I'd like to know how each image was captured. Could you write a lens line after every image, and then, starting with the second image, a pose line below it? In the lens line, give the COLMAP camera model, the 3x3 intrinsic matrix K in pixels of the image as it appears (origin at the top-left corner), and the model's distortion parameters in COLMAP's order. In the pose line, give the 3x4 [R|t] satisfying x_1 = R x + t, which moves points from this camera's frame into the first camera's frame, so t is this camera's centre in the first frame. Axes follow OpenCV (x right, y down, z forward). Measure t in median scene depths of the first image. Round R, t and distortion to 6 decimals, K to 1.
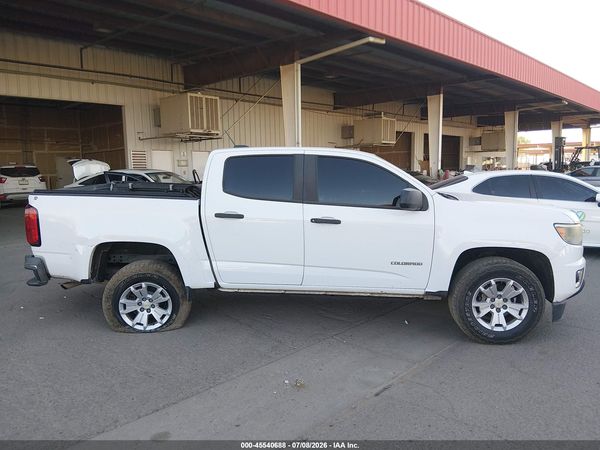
lens RADIAL K [[457.3, 0, 300.0], [0, 457.3, 225.0], [0, 0, 1]] dist [0.079485, -0.129430]
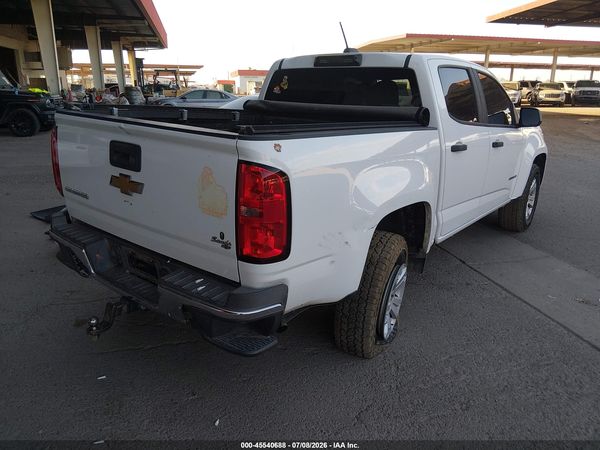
lens RADIAL K [[457.3, 0, 300.0], [0, 457.3, 225.0], [0, 0, 1]] dist [0.079485, -0.129430]
pose [[0.545944, -0.221974, 0.807882, -0.898074], [0.089468, 0.974197, 0.207211, -0.072818], [-0.833031, -0.040846, 0.551716, 0.752835]]
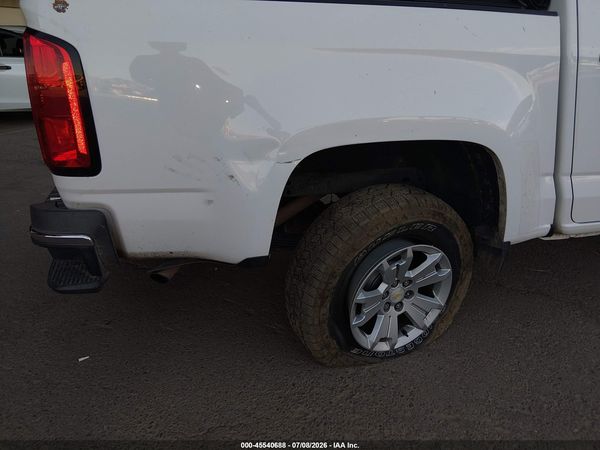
lens RADIAL K [[457.3, 0, 300.0], [0, 457.3, 225.0], [0, 0, 1]] dist [0.079485, -0.129430]
pose [[0.947323, -0.120209, 0.296866, -0.526987], [0.045166, 0.967771, 0.247749, 0.008666], [-0.317080, -0.221290, 0.922221, 0.663152]]
